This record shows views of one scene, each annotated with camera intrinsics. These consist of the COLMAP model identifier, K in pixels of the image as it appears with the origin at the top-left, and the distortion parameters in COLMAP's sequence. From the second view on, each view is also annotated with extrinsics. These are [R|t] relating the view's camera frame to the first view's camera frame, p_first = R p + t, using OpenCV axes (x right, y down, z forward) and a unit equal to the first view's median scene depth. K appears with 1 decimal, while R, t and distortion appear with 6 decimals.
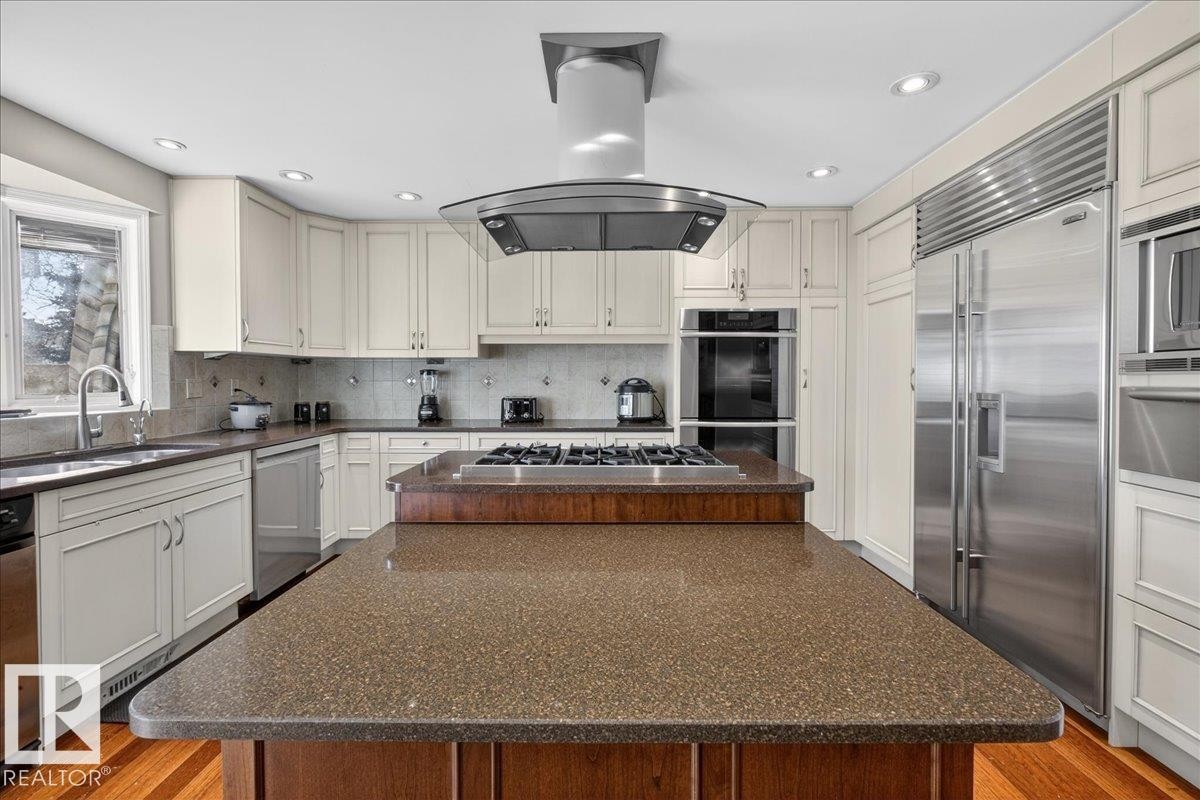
lens RADIAL K [[536.3, 0, 601.5], [0, 536.3, 392.0], [0, 0, 1]] dist [-0.012671, 0.000926]
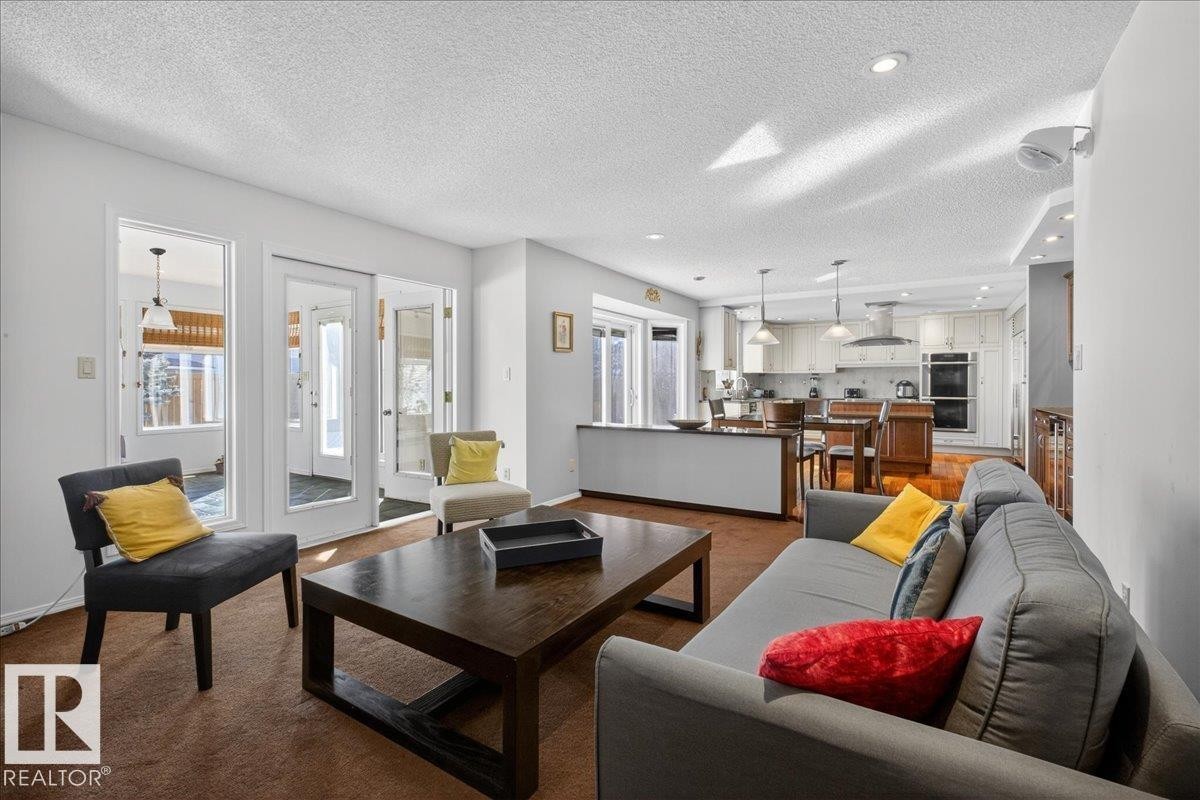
lens RADIAL K [[536.3, 0, 589.4], [0, 536.3, 393.3], [0, 0, 1]] dist [-0.012671, 0.000926]
pose [[0.840110, 0.007852, -0.542360, 0.195785], [-0.012820, 0.999903, -0.005383, 0.071383], [0.542265, 0.011475, 0.840129, -2.017282]]
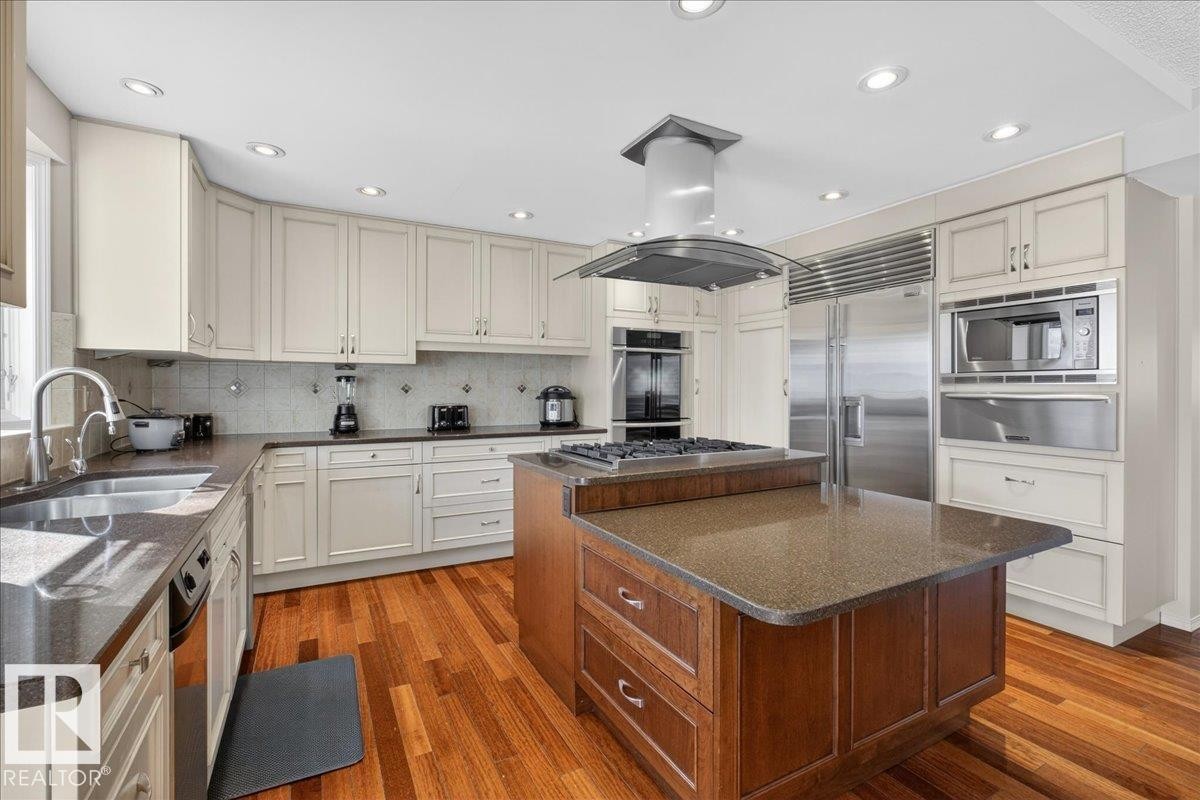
lens RADIAL K [[536.3, 0, 607.5], [0, 536.3, 394.8], [0, 0, 1]] dist [-0.012671, 0.000926]
pose [[0.872424, -0.004981, 0.488724, -0.431536], [0.009298, 0.999936, -0.006407, 0.000407], [-0.488661, 0.010133, 0.872415, -0.012047]]
